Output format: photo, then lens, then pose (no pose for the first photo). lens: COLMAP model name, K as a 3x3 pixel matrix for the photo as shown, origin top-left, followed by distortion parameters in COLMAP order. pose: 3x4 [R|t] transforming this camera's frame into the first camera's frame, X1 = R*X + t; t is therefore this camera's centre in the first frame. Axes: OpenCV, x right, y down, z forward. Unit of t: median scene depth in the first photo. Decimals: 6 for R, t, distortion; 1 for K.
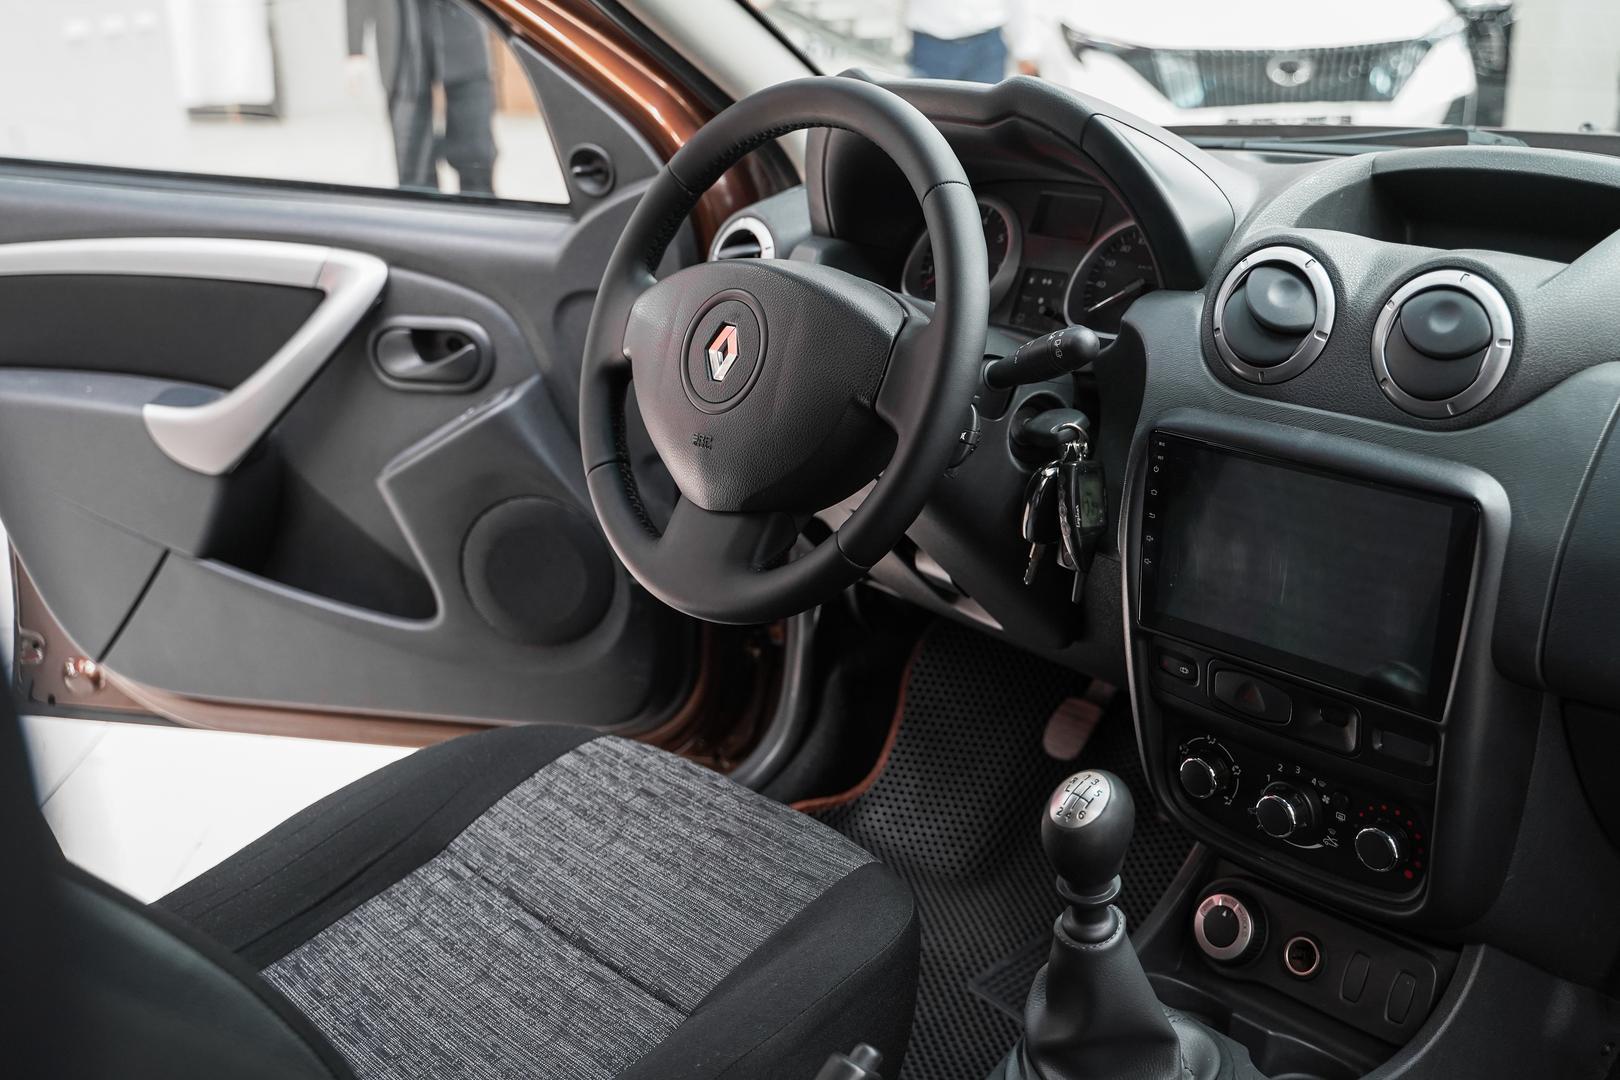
lens RADIAL K [[1774.4, 0, 838.7], [0, 1774.4, 510.9], [0, 0, 1]] dist [-0.003978, 0.000000]
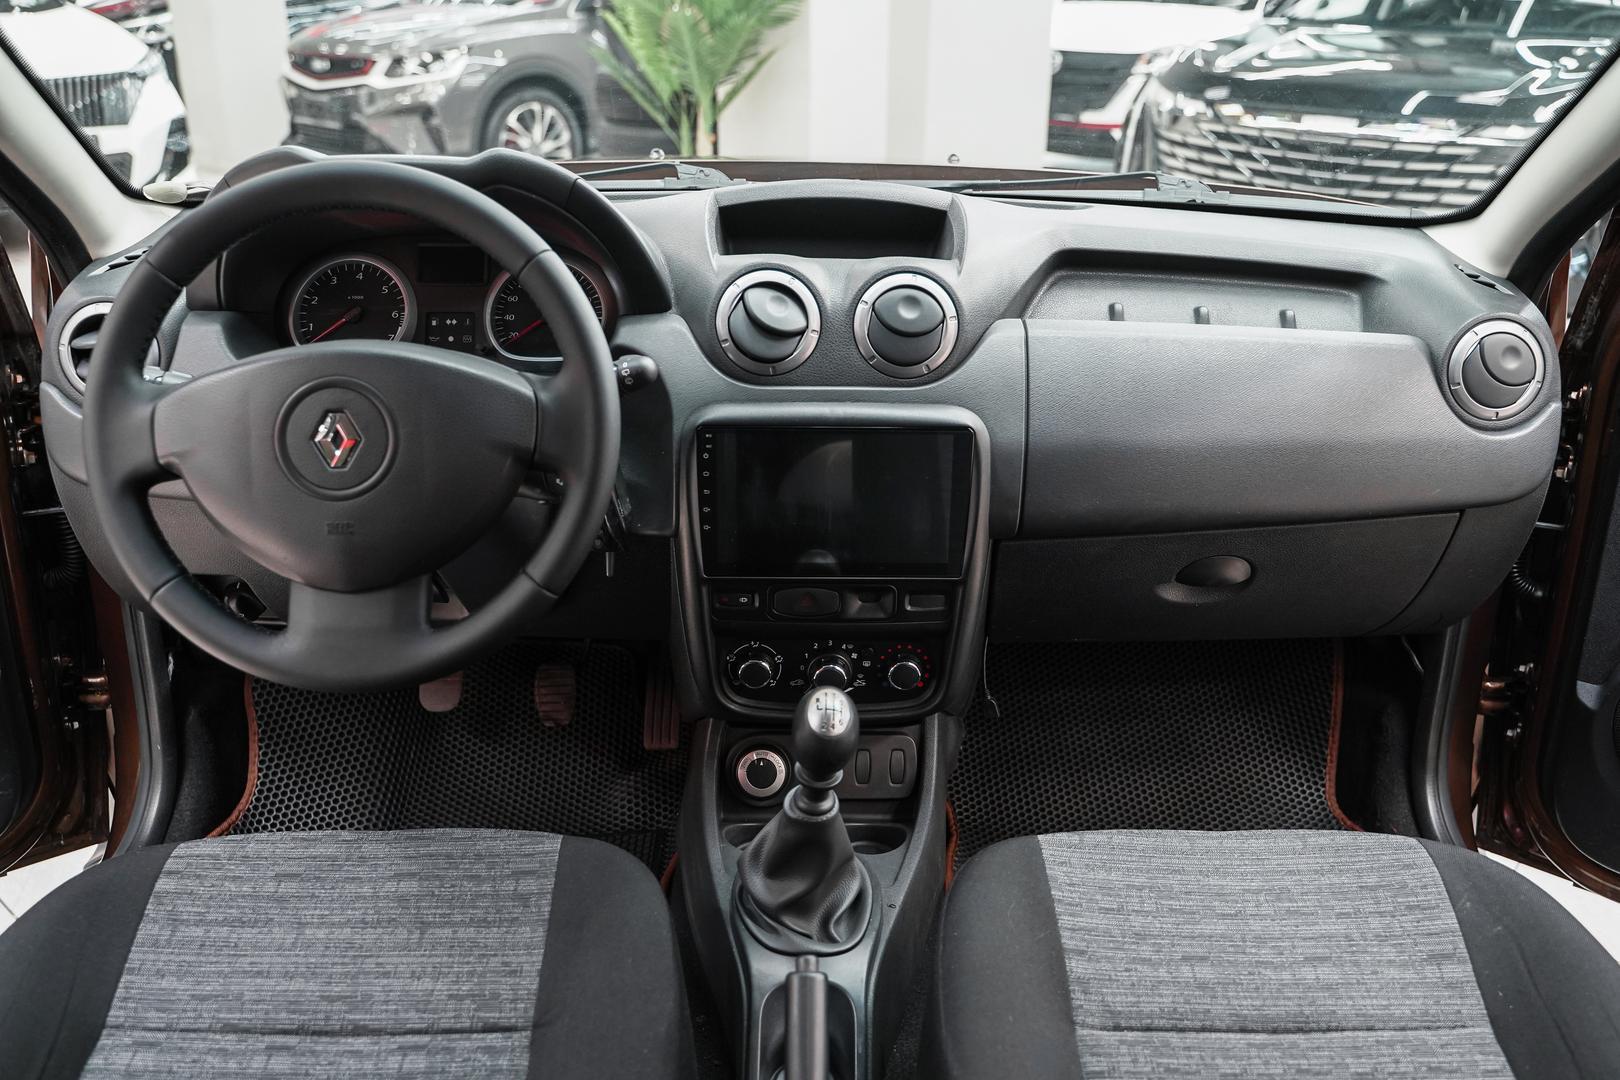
lens RADIAL K [[1309.7, 0, 830.8], [0, 1309.7, 546.2], [0, 0, 1]] dist [-0.017903, 0.009383]
pose [[0.653600, -0.271371, 0.706516, -0.423277], [0.202204, 0.962186, 0.182513, -0.108916], [-0.729329, 0.023570, 0.683757, 0.275010]]
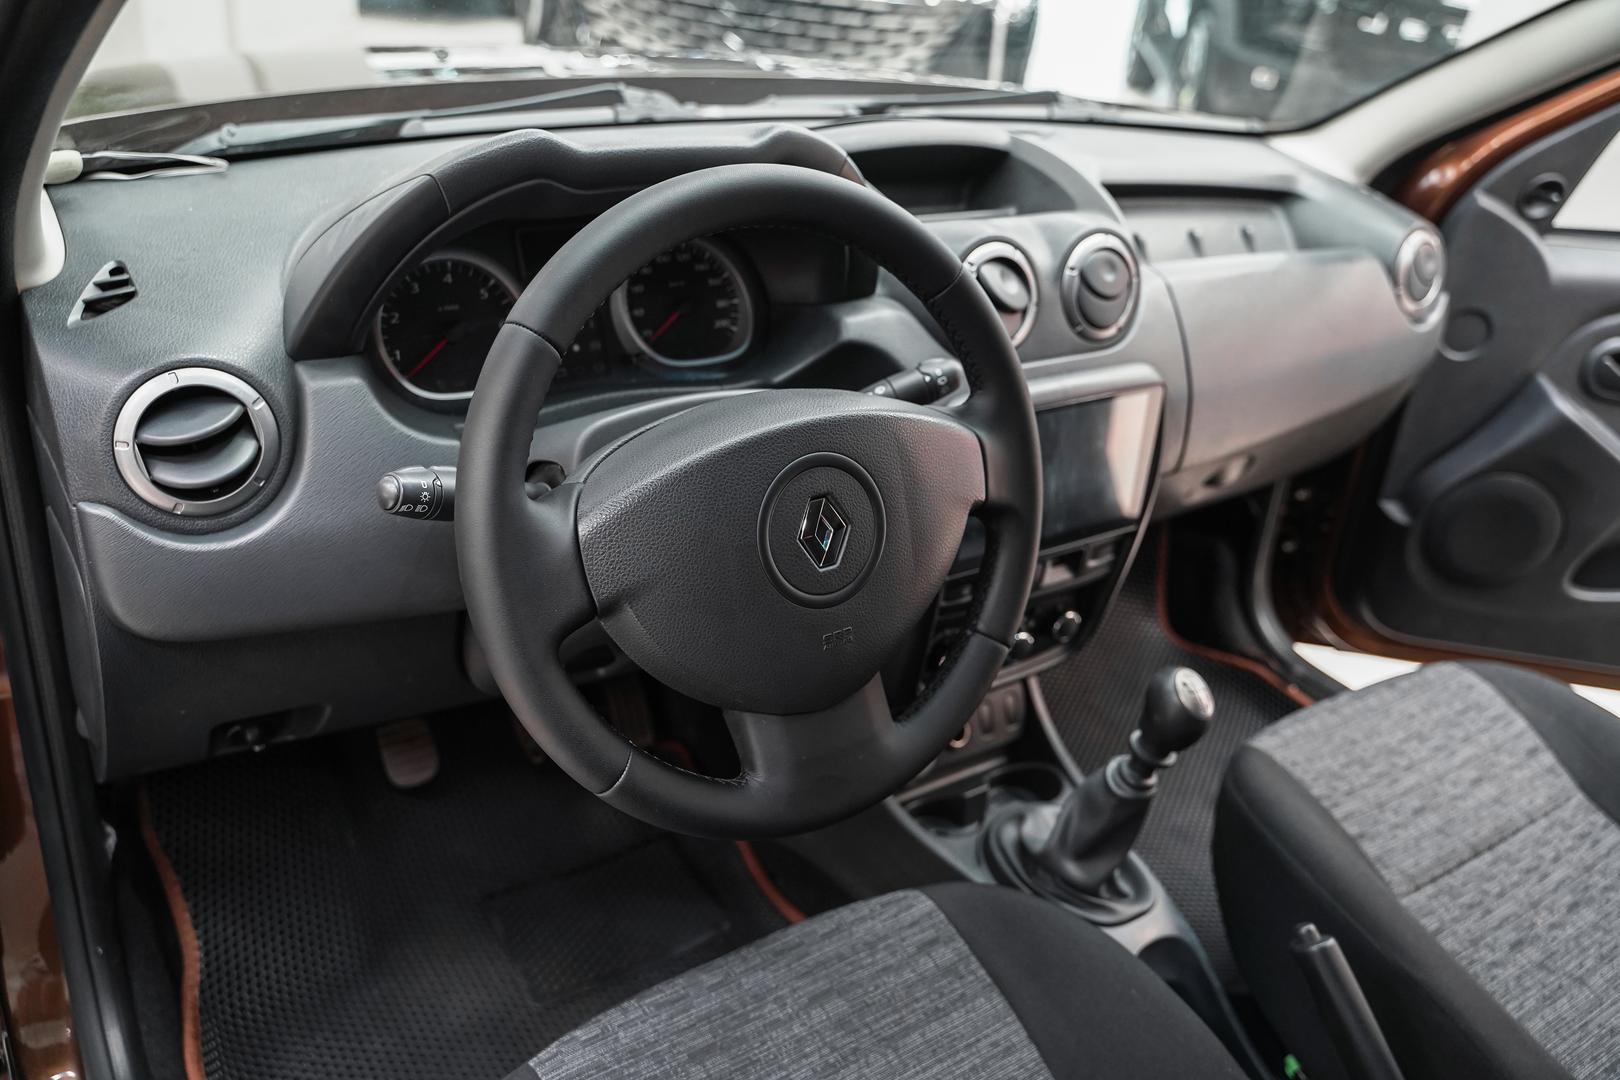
lens RADIAL K [[1309.7, 0, 826.1], [0, 1309.7, 528.1], [0, 0, 1]] dist [-0.017903, 0.009383]
pose [[0.133729, -0.438310, 0.888820, -0.596232], [0.195628, 0.890904, 0.409903, -0.334756], [-0.971518, 0.119062, 0.204885, 0.867144]]
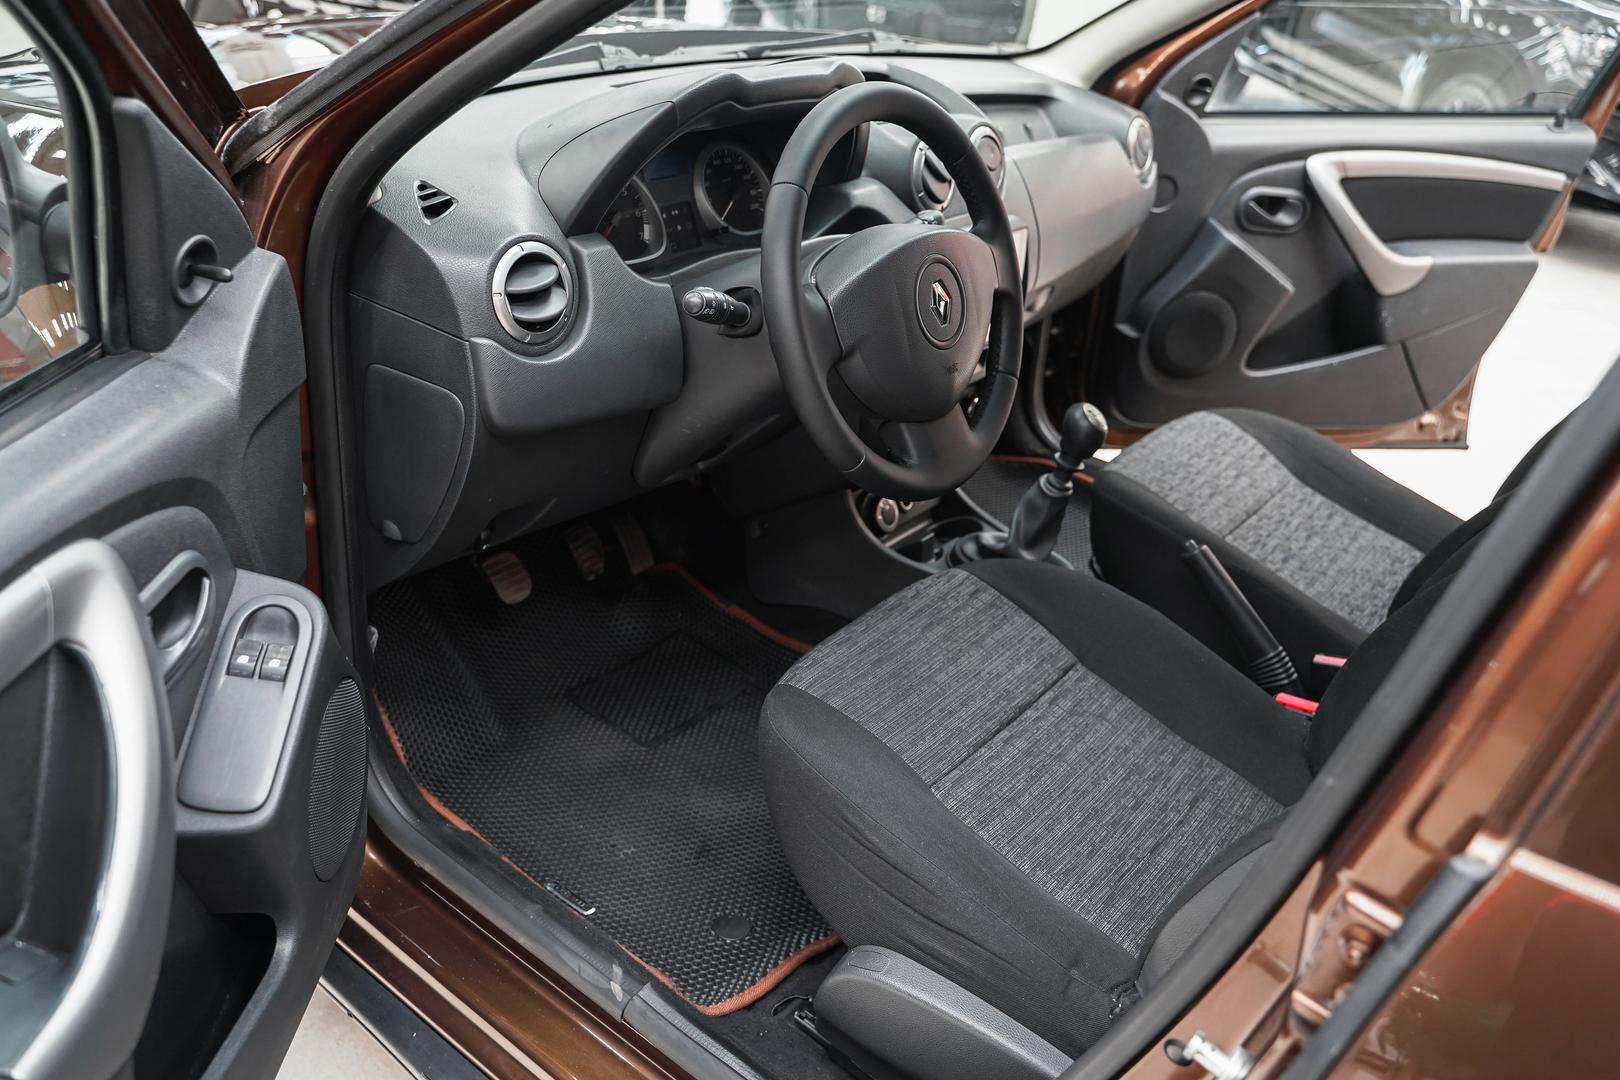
lens RADIAL K [[1309.7, 0, 827.5], [0, 1309.7, 543.4], [0, 0, 1]] dist [-0.017903, 0.009383]
pose [[-0.184728, -0.471814, 0.862129, -0.982333], [0.201104, 0.840518, 0.503078, -0.448096], [-0.961994, 0.266310, -0.060383, 1.179387]]
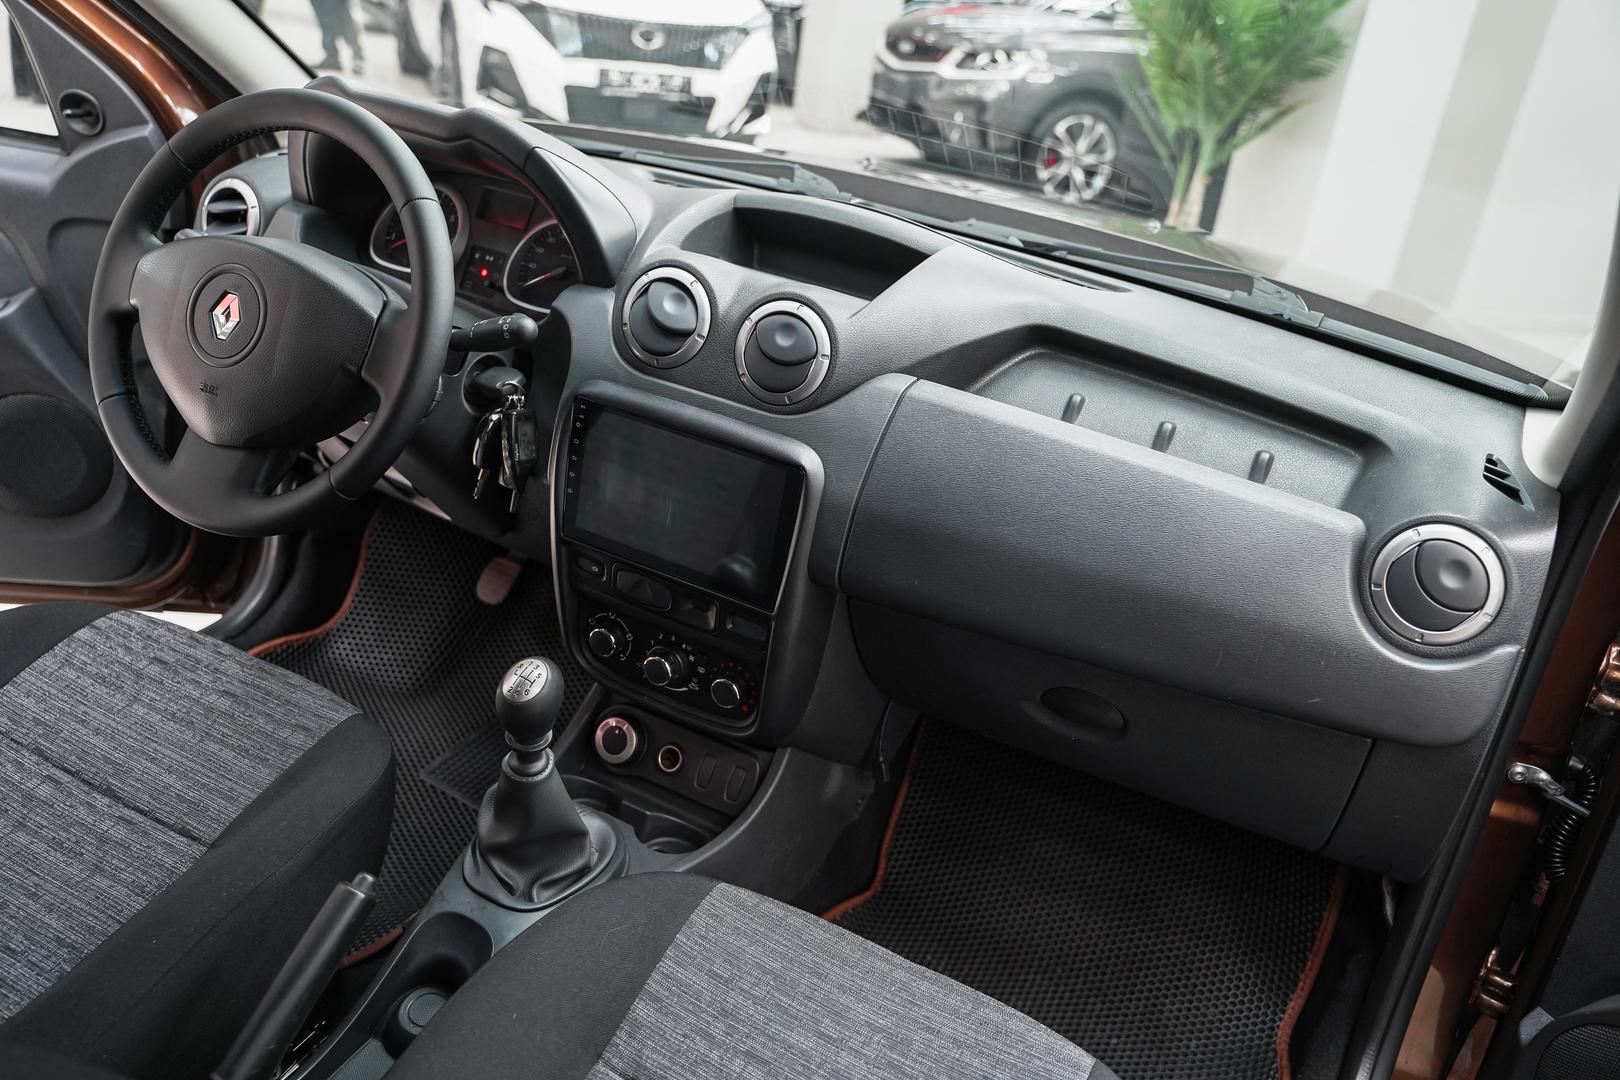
lens RADIAL K [[1309.7, 0, 820.0], [0, 1309.7, 536.0], [0, 0, 1]] dist [-0.017903, 0.009383]
pose [[0.923678, -0.010880, 0.383015, -0.032757], [-0.043512, 0.990152, 0.133060, -0.076206], [-0.380691, -0.139571, 0.914108, 0.002062]]
